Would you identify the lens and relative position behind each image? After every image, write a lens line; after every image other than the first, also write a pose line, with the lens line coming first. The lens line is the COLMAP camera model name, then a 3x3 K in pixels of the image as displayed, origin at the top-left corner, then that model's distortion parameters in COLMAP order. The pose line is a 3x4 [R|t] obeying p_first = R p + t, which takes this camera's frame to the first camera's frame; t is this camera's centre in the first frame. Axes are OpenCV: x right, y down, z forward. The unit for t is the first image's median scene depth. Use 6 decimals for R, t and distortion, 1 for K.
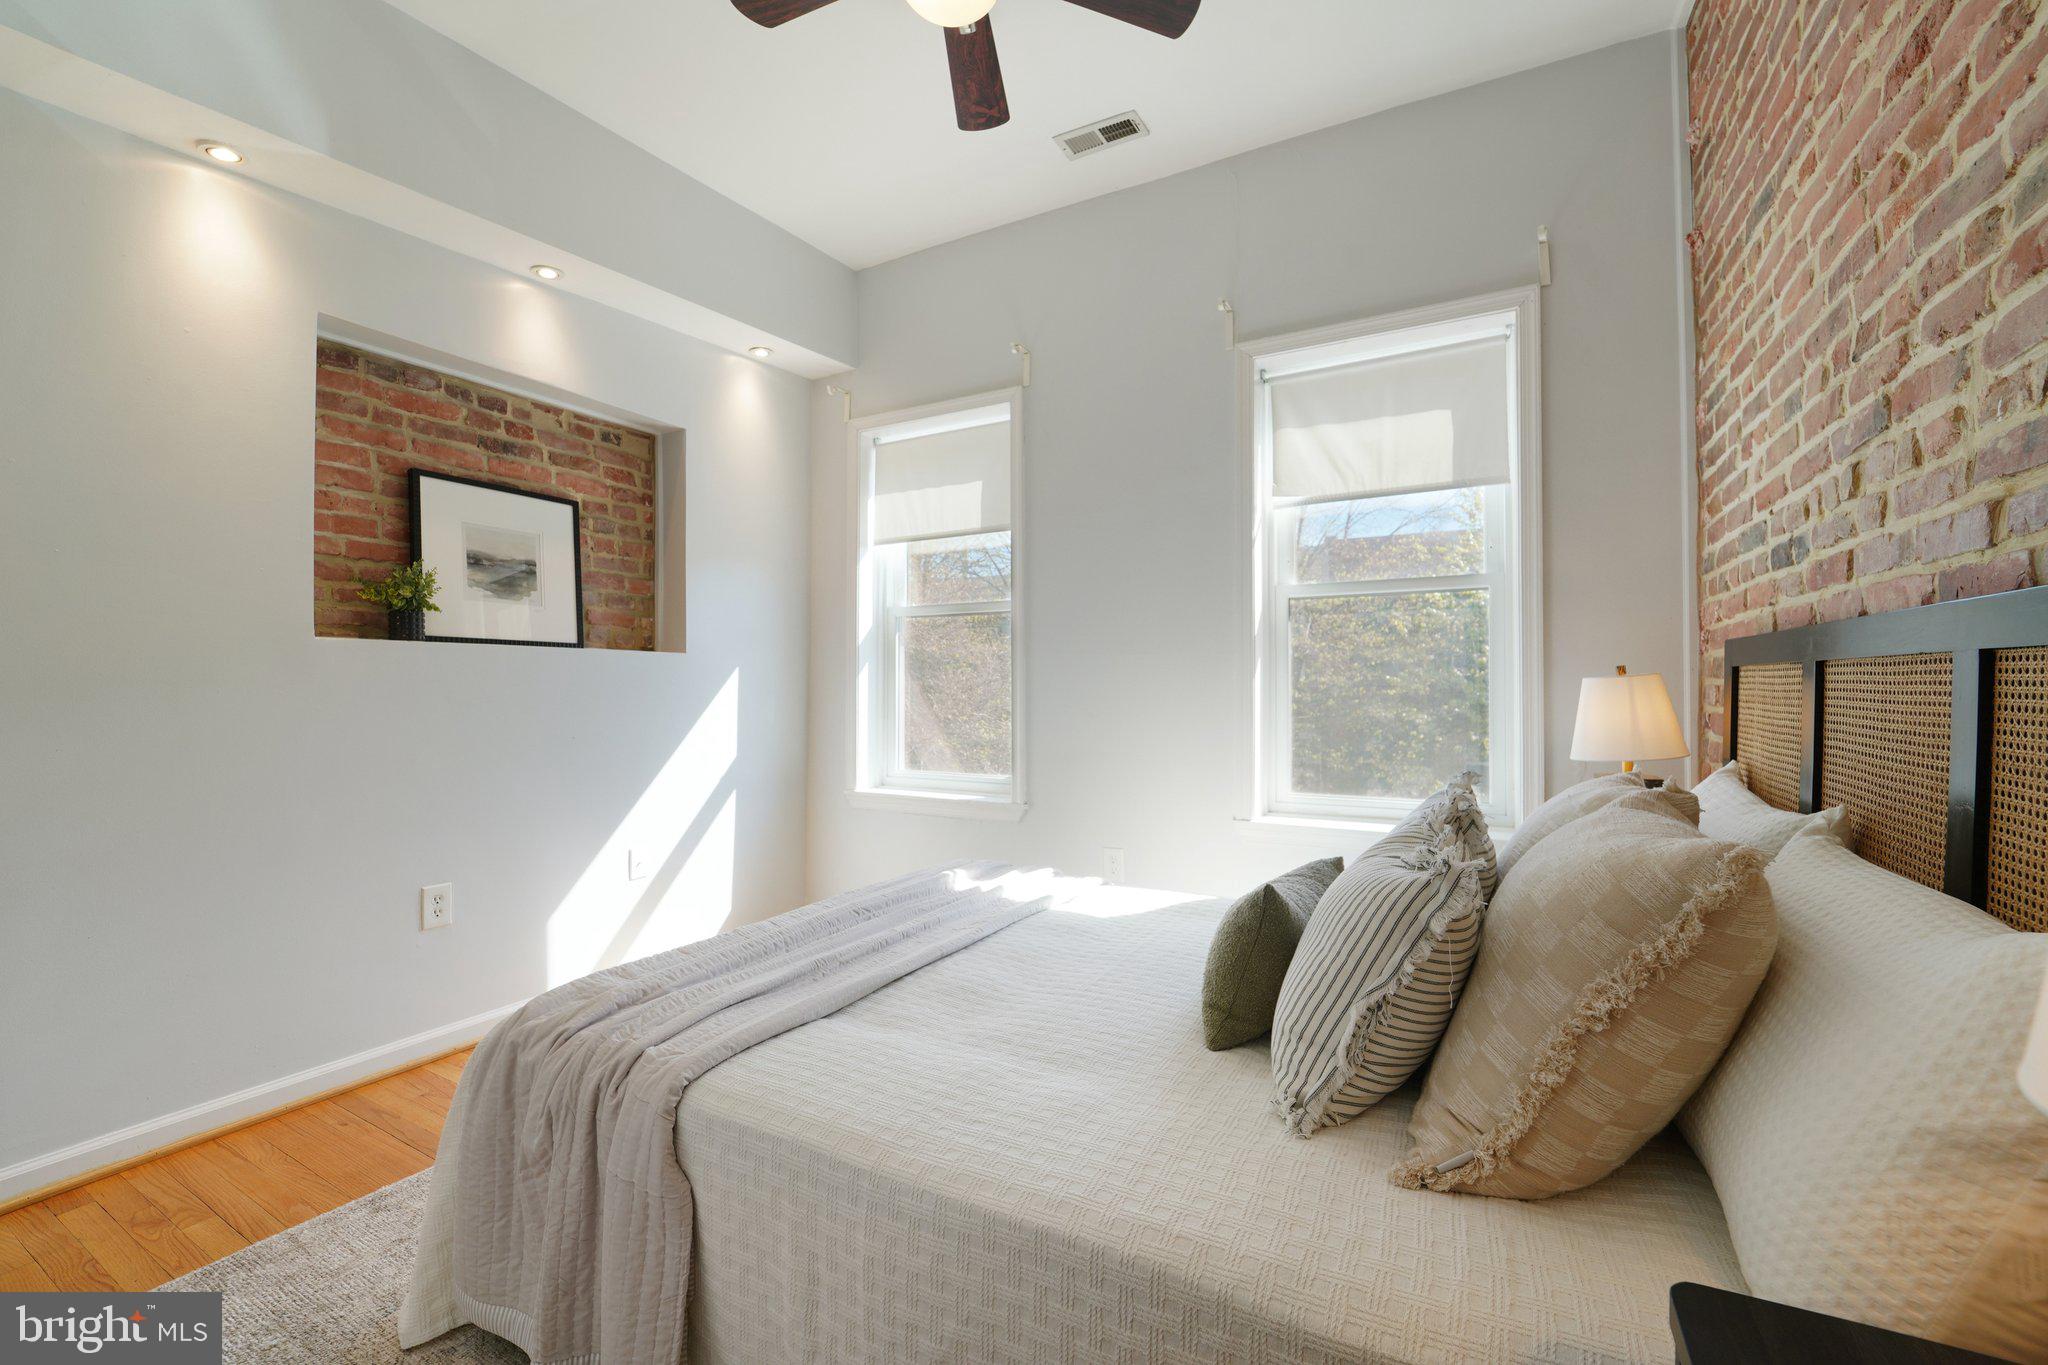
lens RADIAL K [[831.6, 0, 1032.7], [0, 831.6, 685.6], [0, 0, 1]] dist [-0.022875, 0.000412]
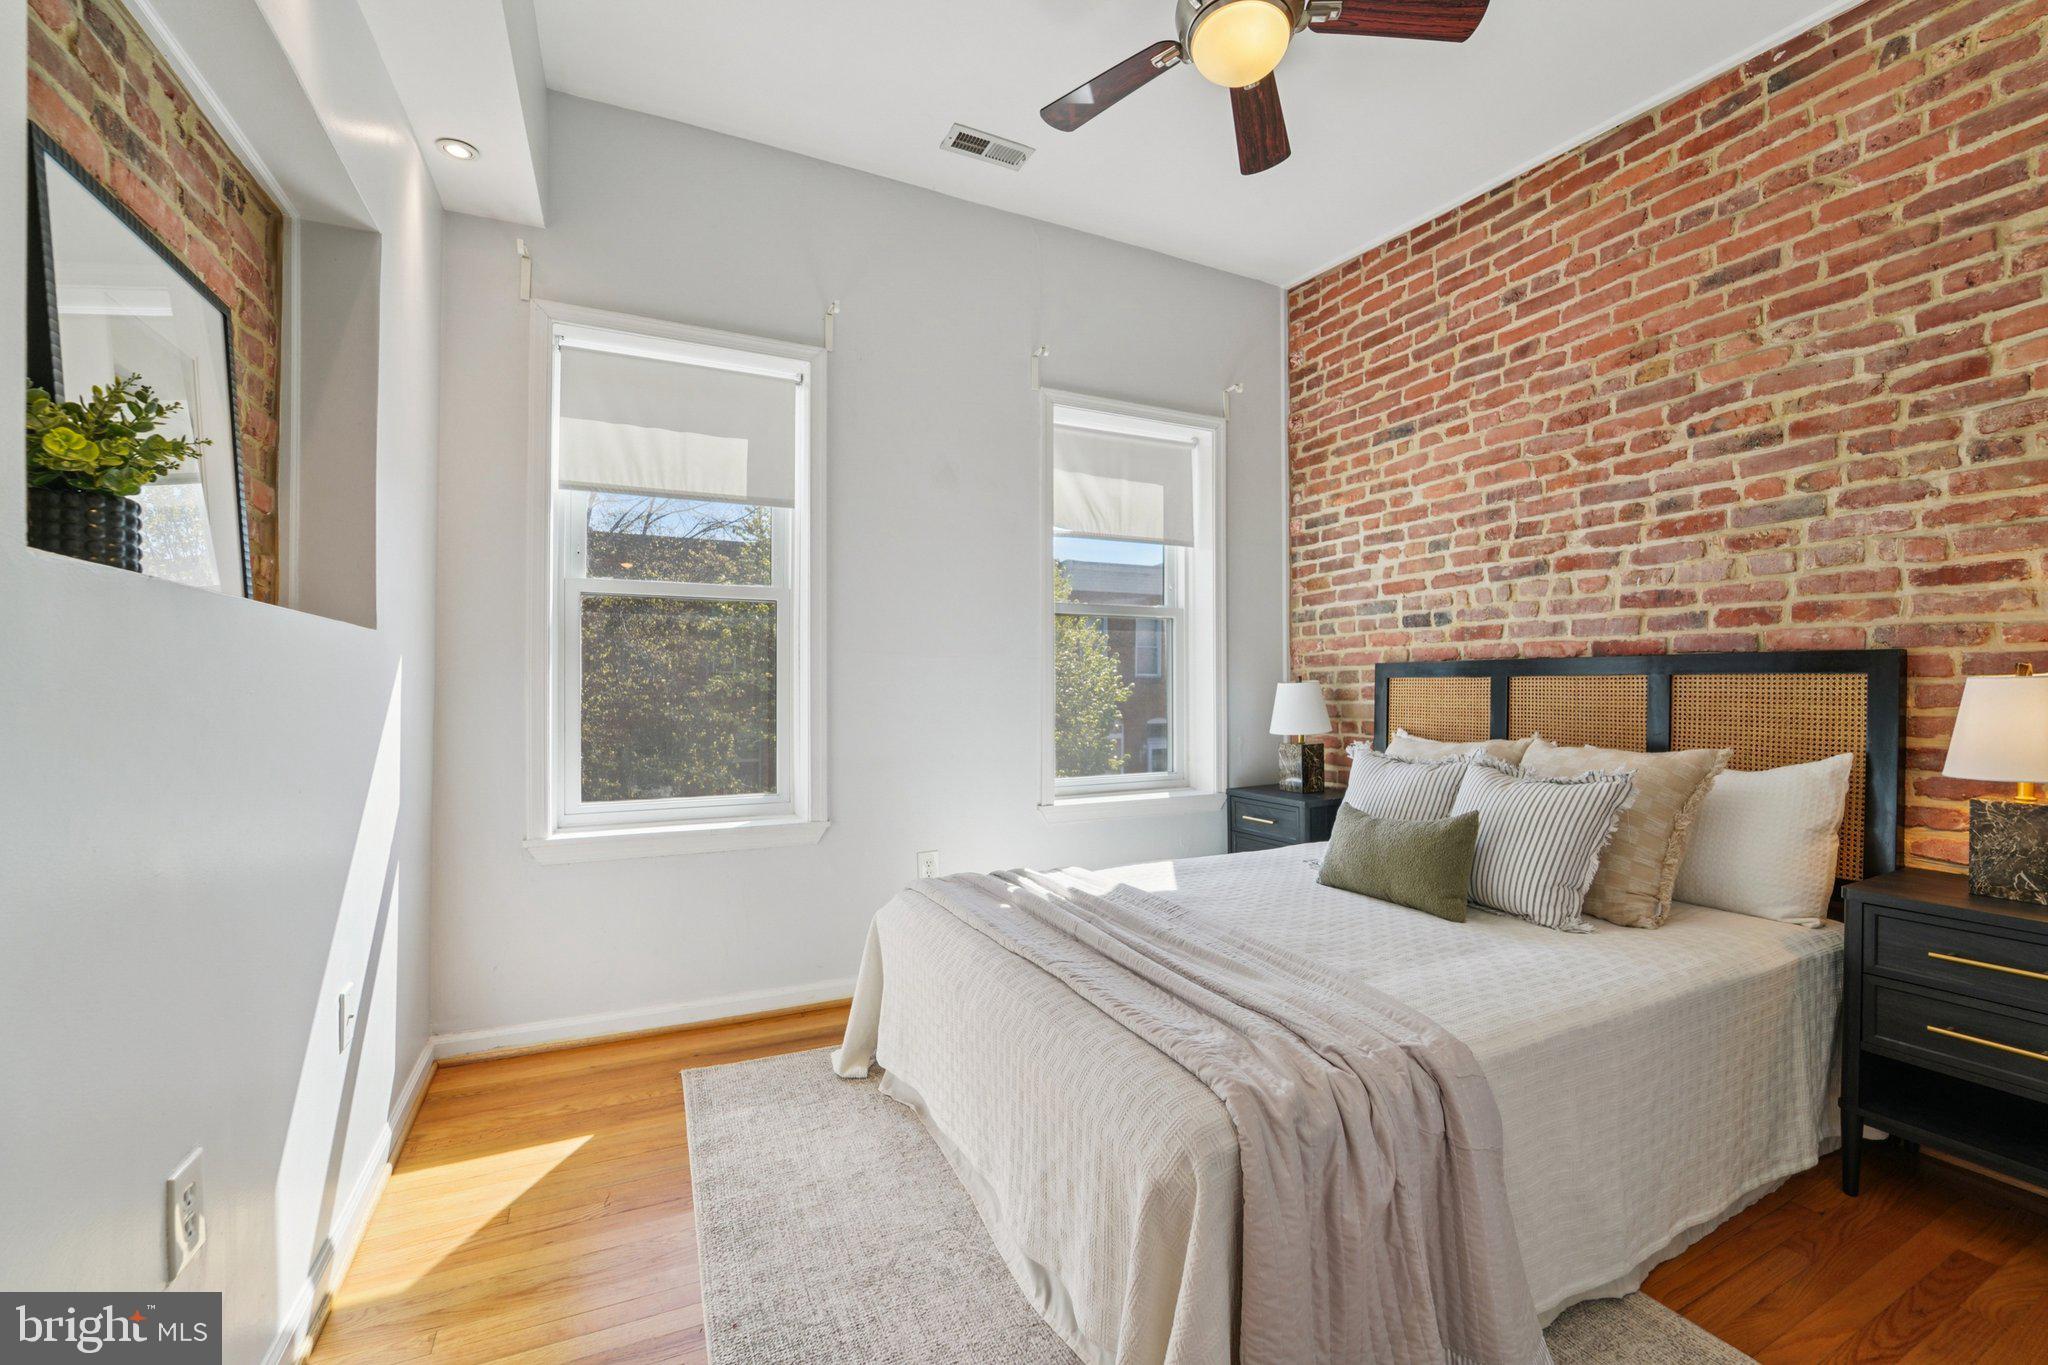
lens RADIAL K [[831.6, 0, 1028.7], [0, 831.6, 688.7], [0, 0, 1]] dist [-0.022875, 0.000412]
pose [[0.585835, 0.001611, 0.810429, -0.982710], [-0.003521, 0.999994, 0.000557, 0.002073], [-0.810423, -0.003180, 0.585837, 0.492200]]
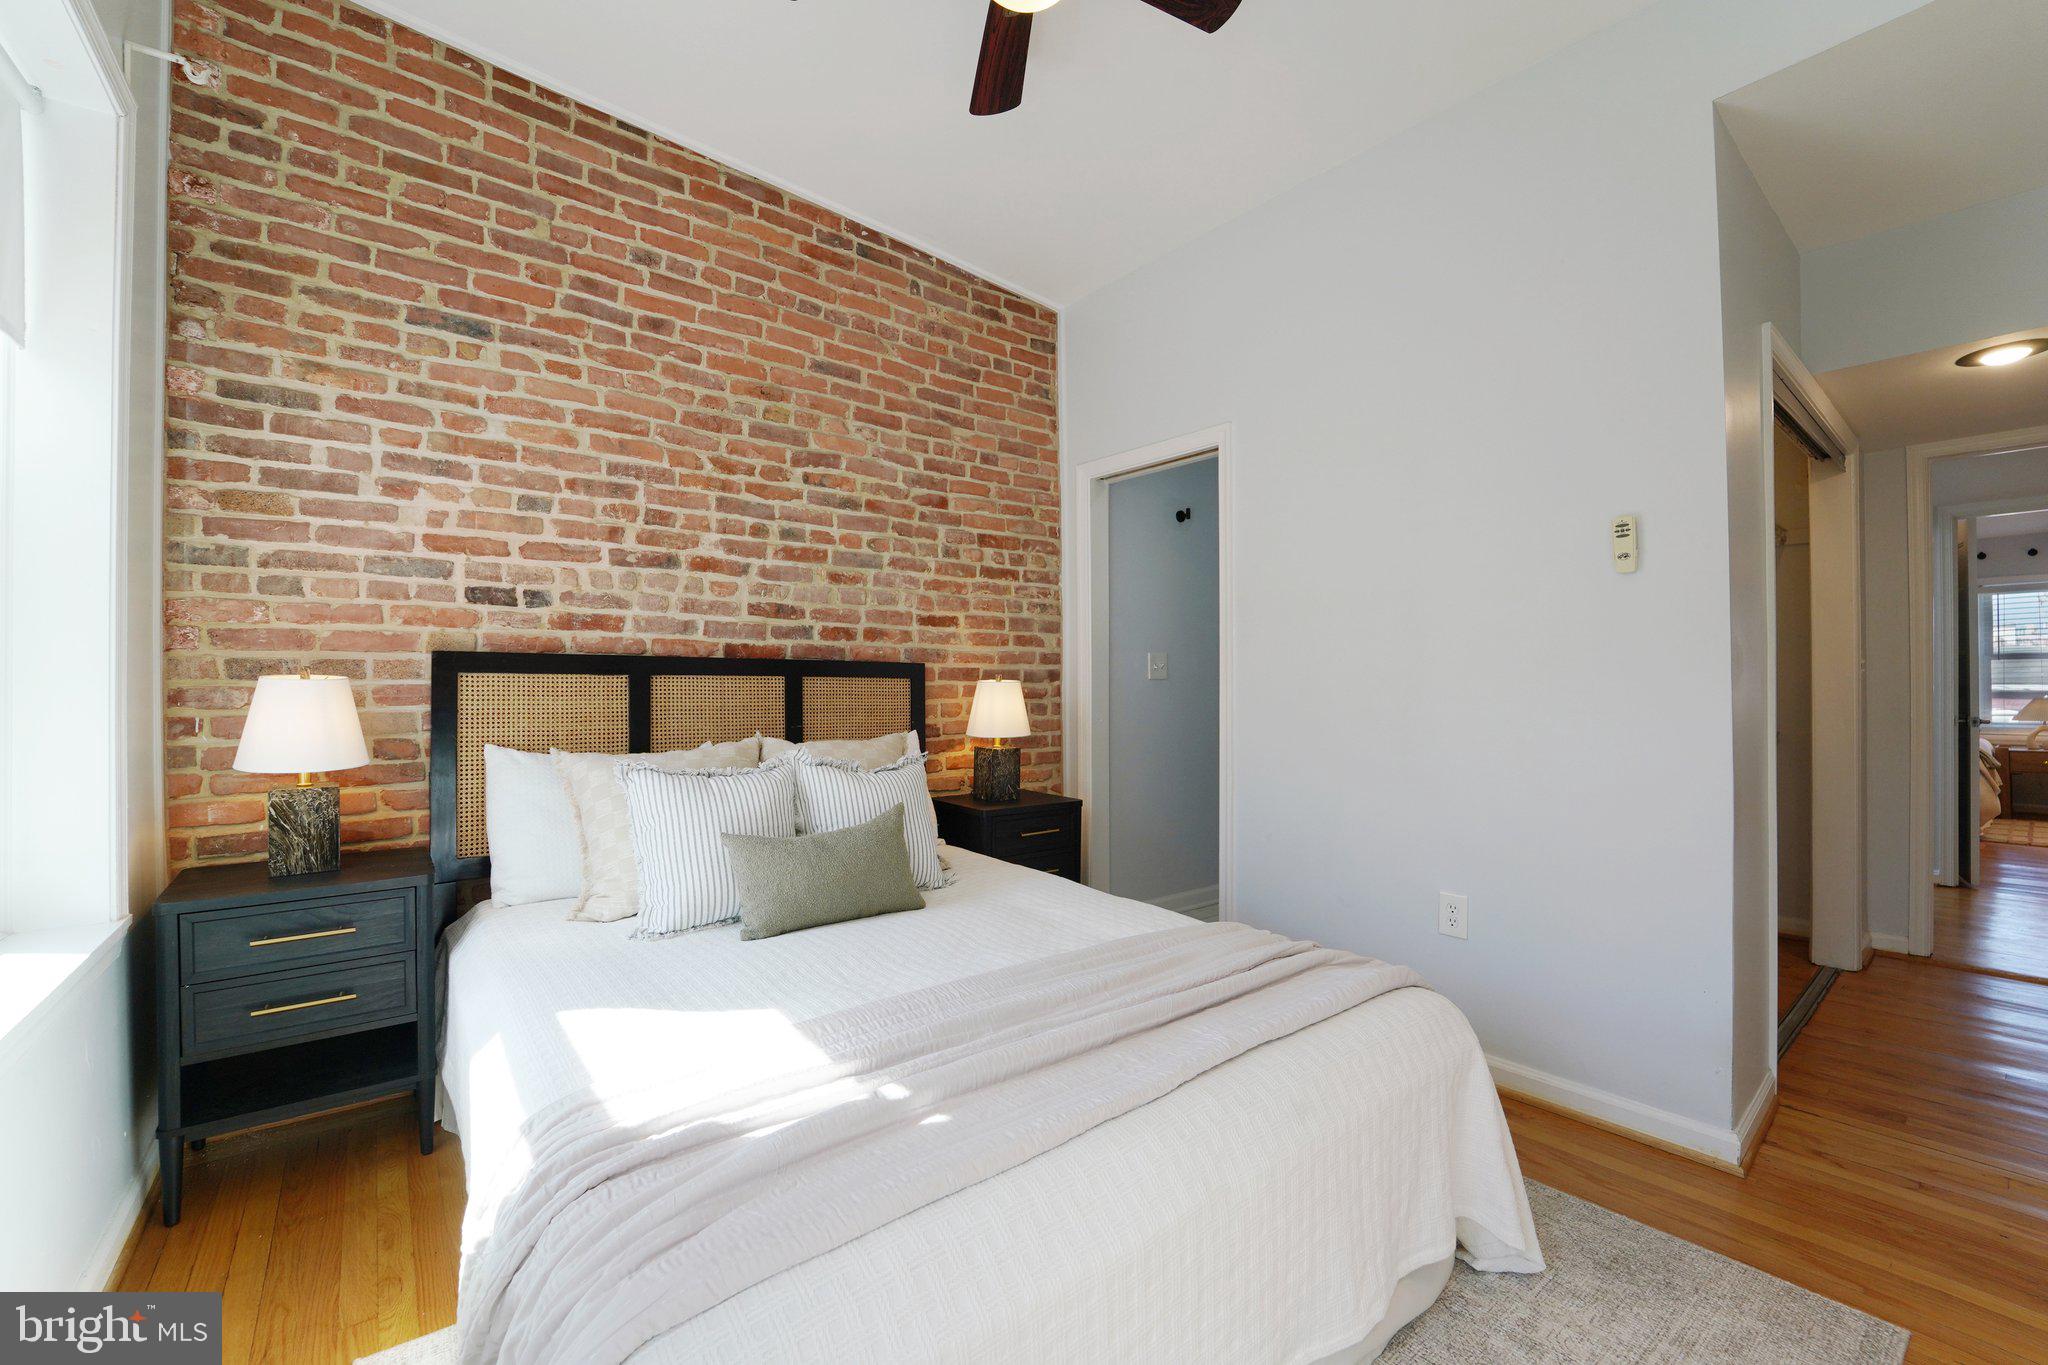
lens RADIAL K [[831.6, 0, 1030.4], [0, 831.6, 685.4], [0, 0, 1]] dist [-0.022875, 0.000412]
pose [[-0.919409, 0.003372, 0.393288, -0.409814], [0.000919, 0.999979, -0.006426, 0.004295], [-0.393301, -0.005547, -0.919393, 1.598351]]
